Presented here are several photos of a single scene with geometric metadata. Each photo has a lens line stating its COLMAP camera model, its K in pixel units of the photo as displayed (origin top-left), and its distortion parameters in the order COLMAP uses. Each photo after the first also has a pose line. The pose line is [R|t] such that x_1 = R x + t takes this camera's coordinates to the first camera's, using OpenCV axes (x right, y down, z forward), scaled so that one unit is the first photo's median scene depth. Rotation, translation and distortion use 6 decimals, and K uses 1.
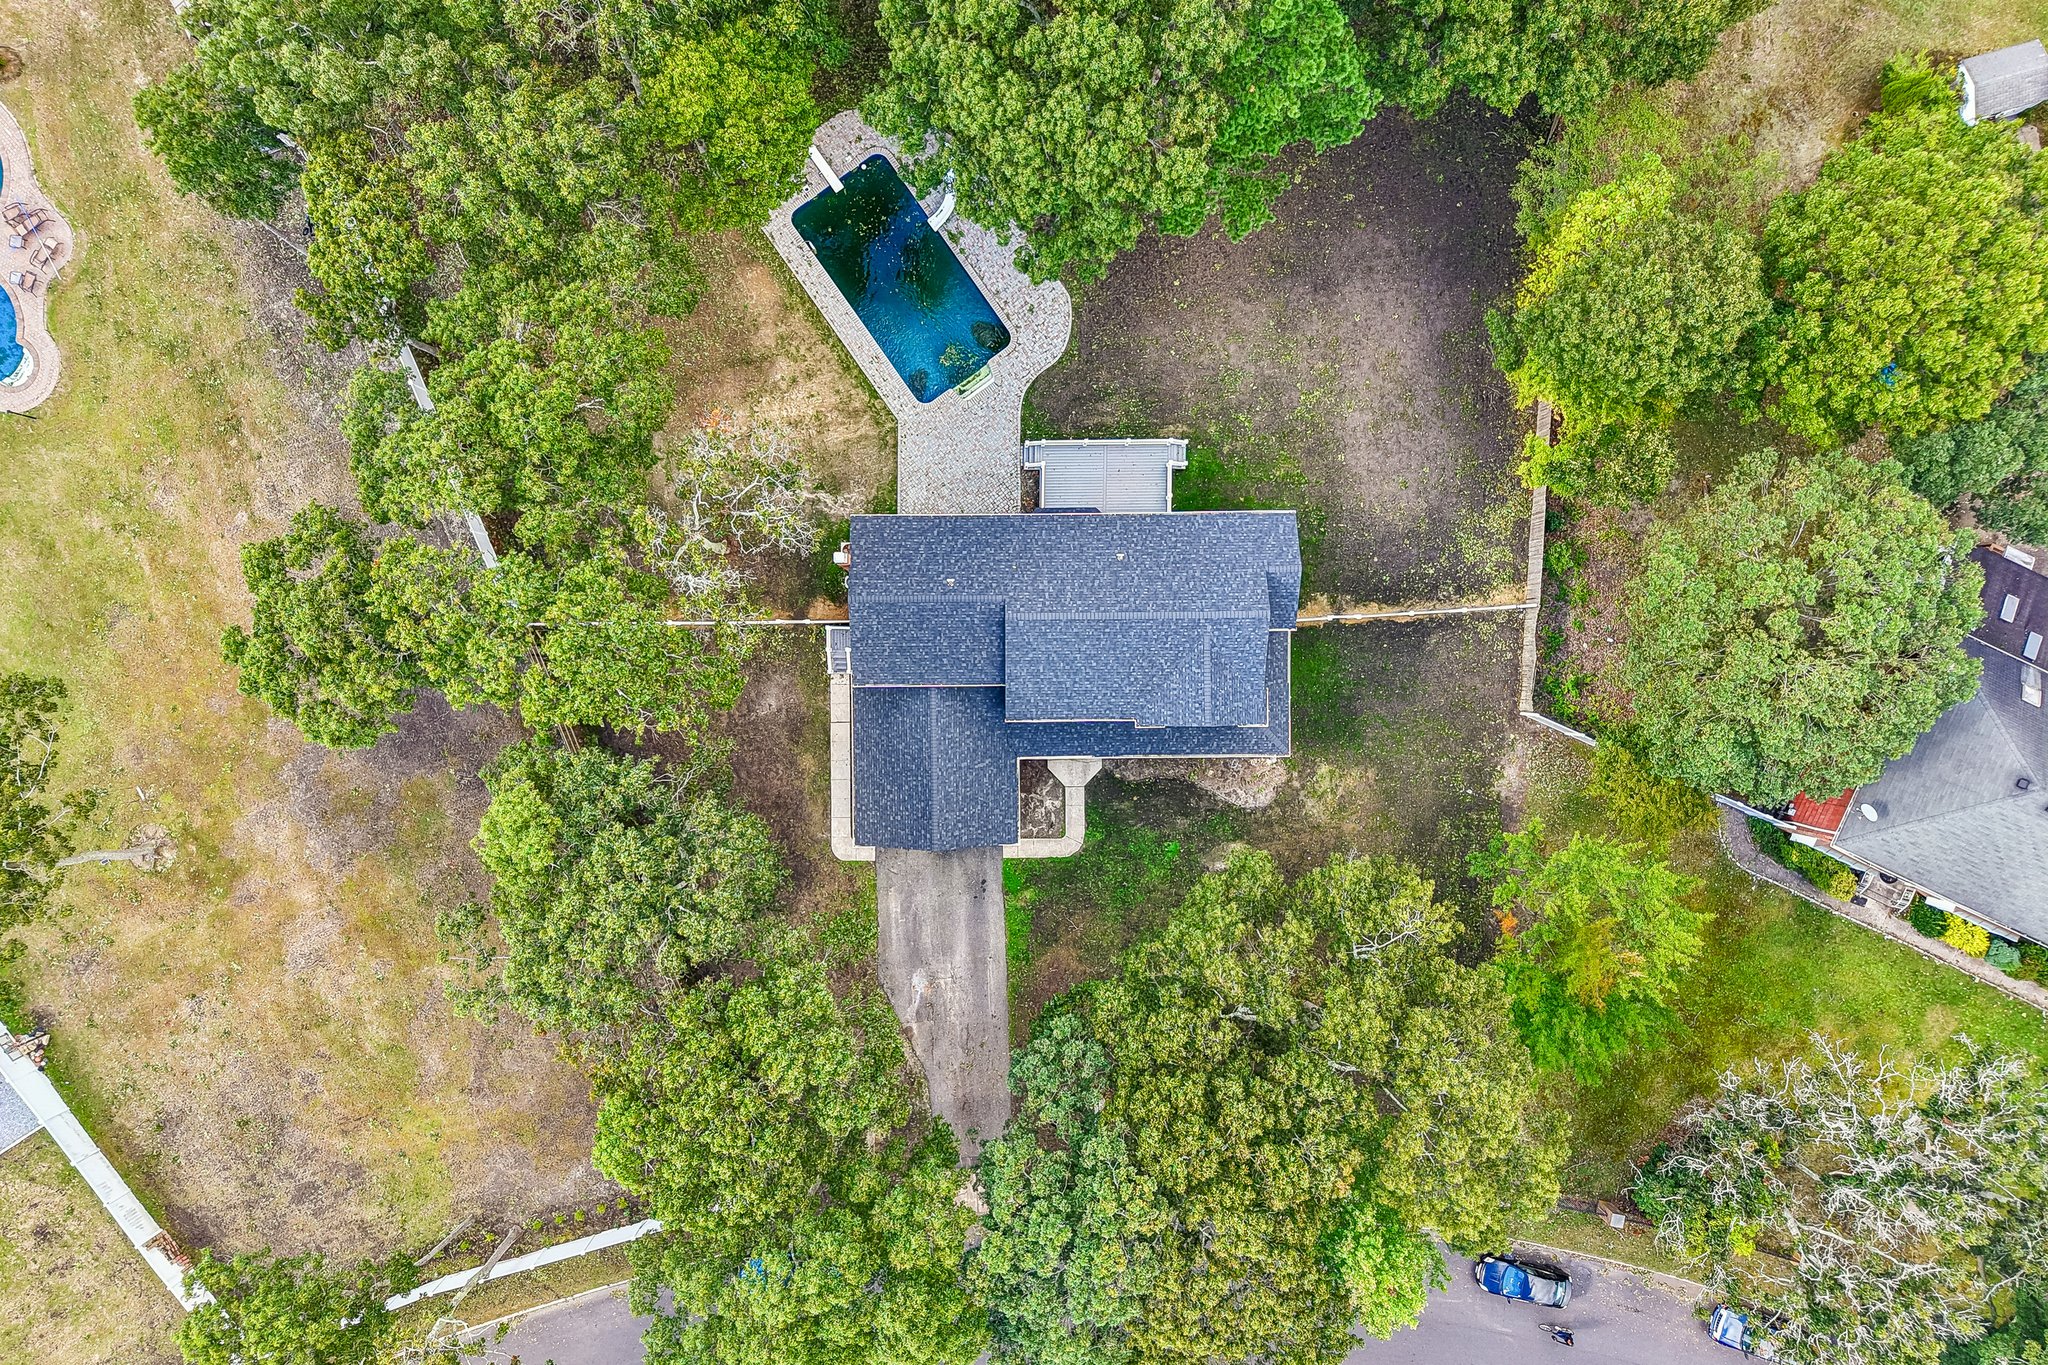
lens RADIAL K [[1191.9, 0, 927.6], [0, 1191.9, 808.8], [0, 0, 1]] dist [0.053014, -0.059217]
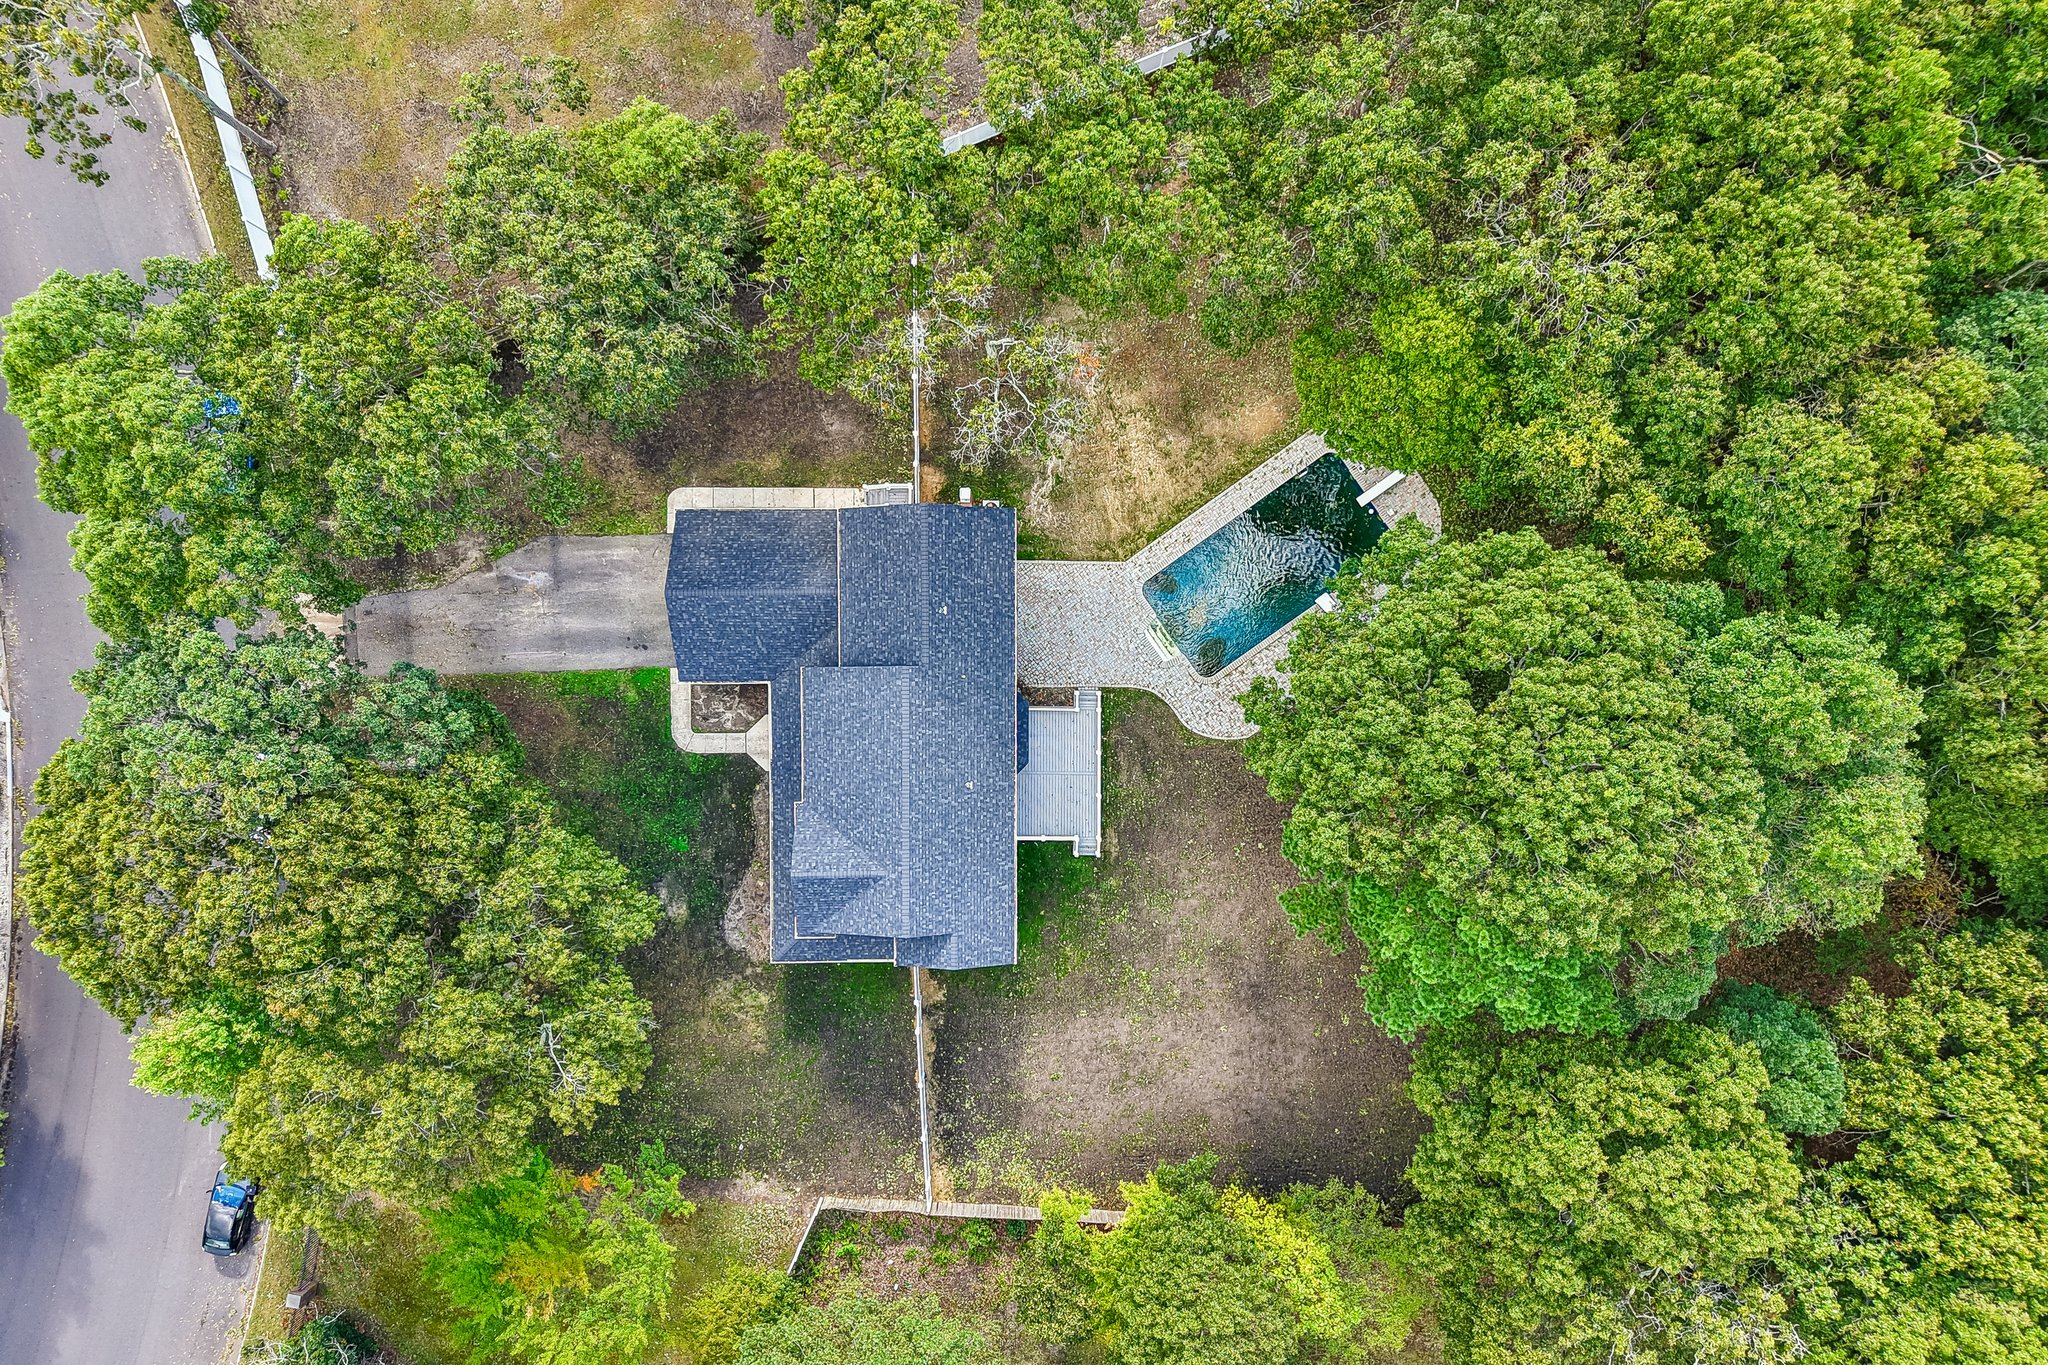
lens RADIAL K [[1212.1, 0, 993.4], [0, 1212.1, 685.2], [0, 0, 1]] dist [0.018914, -0.020192]
pose [[-0.003776, 0.999742, 0.022408, 0.059279], [-0.999591, -0.003138, -0.028427, -0.206996], [-0.028349, -0.022507, 0.999345, 0.020582]]
